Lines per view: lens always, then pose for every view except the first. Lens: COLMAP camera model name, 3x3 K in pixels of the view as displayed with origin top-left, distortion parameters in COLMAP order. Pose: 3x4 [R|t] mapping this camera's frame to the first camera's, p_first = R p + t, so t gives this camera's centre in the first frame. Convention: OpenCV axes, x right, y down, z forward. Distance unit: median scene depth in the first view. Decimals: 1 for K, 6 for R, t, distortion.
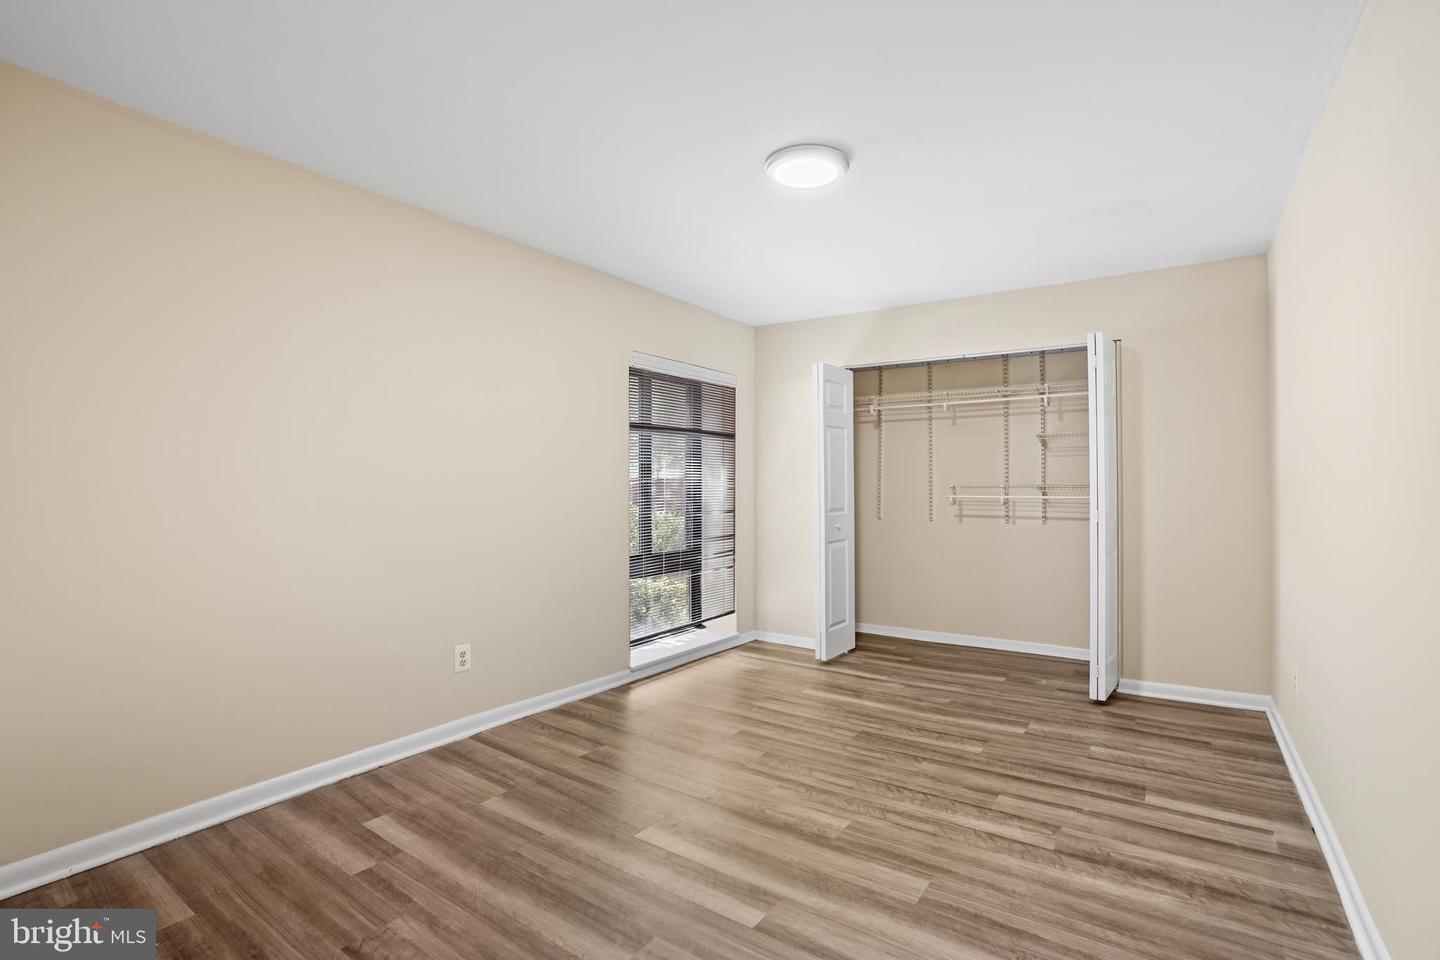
lens RADIAL K [[665.1, 0, 704.7], [0, 665.1, 453.8], [0, 0, 1]] dist [-0.076946, 0.028805]
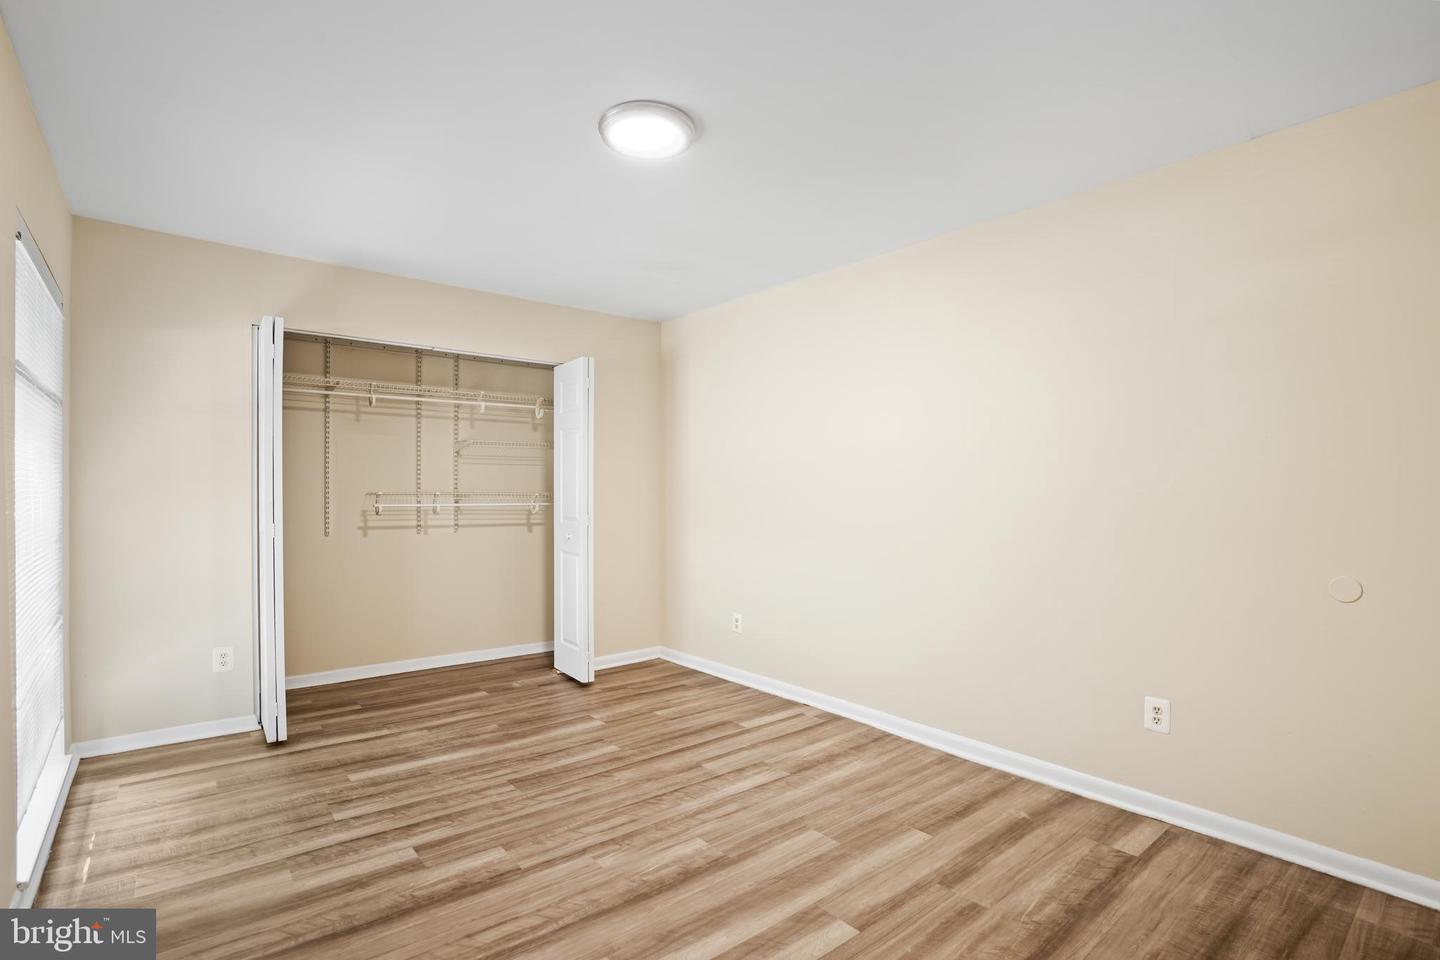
lens RADIAL K [[688.9, 0, 720.0], [0, 688.9, 480.0], [0, 0, 1]] dist [-0.067836, 0.031144]
pose [[0.266679, 0.015421, 0.963662, -0.535573], [-0.047554, 0.998865, -0.002825, 0.019477], [-0.962612, -0.045072, 0.267109, 0.505791]]
